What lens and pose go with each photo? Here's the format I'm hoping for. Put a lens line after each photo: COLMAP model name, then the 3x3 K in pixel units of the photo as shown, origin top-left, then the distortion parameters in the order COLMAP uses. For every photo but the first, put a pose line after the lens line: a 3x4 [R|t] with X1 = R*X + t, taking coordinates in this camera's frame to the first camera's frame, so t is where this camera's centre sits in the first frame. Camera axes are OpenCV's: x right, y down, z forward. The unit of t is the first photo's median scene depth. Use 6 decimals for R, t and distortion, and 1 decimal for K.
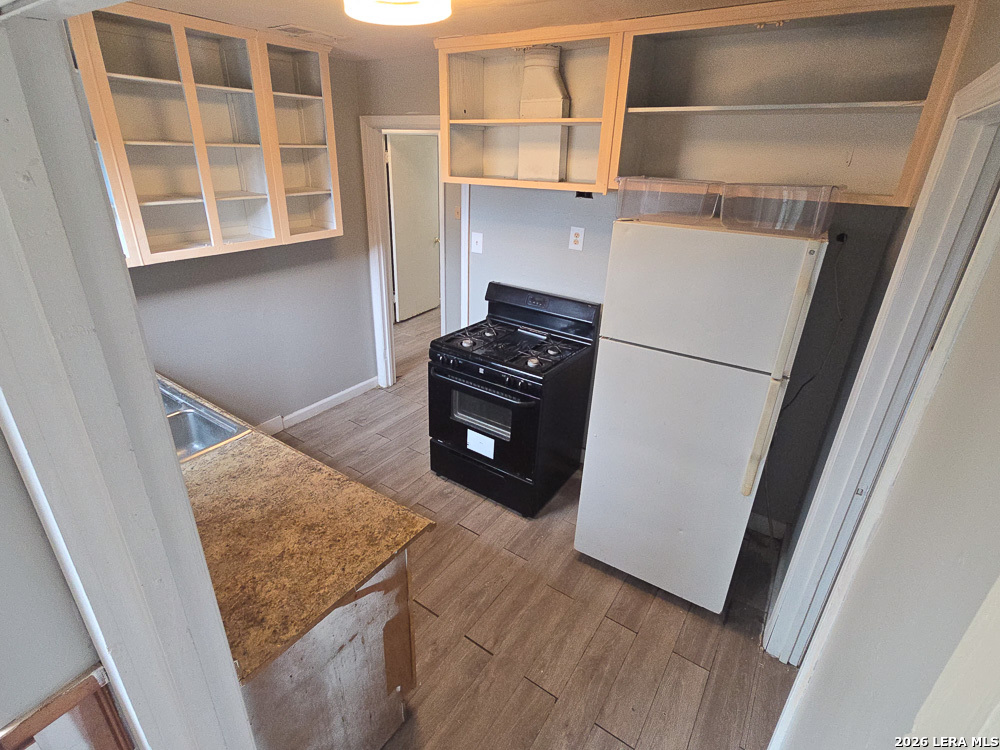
lens RADIAL K [[497.0, 0, 507.2], [0, 497.0, 367.4], [0, 0, 1]] dist [0.002599, -0.004700]
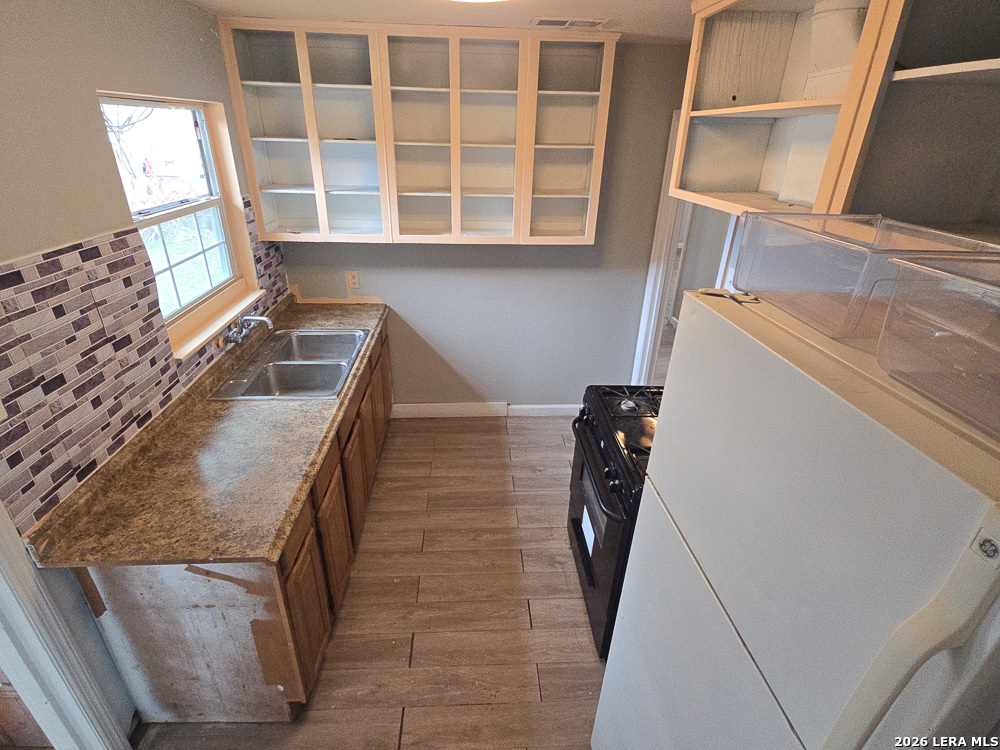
lens RADIAL K [[497.0, 0, 502.9], [0, 497.0, 373.8], [0, 0, 1]] dist [0.002599, -0.004700]
pose [[0.605503, 0.341691, -0.718758, 0.357033], [-0.336703, 0.928317, 0.157665, -0.159709], [0.721108, 0.146541, 0.677148, 0.358362]]
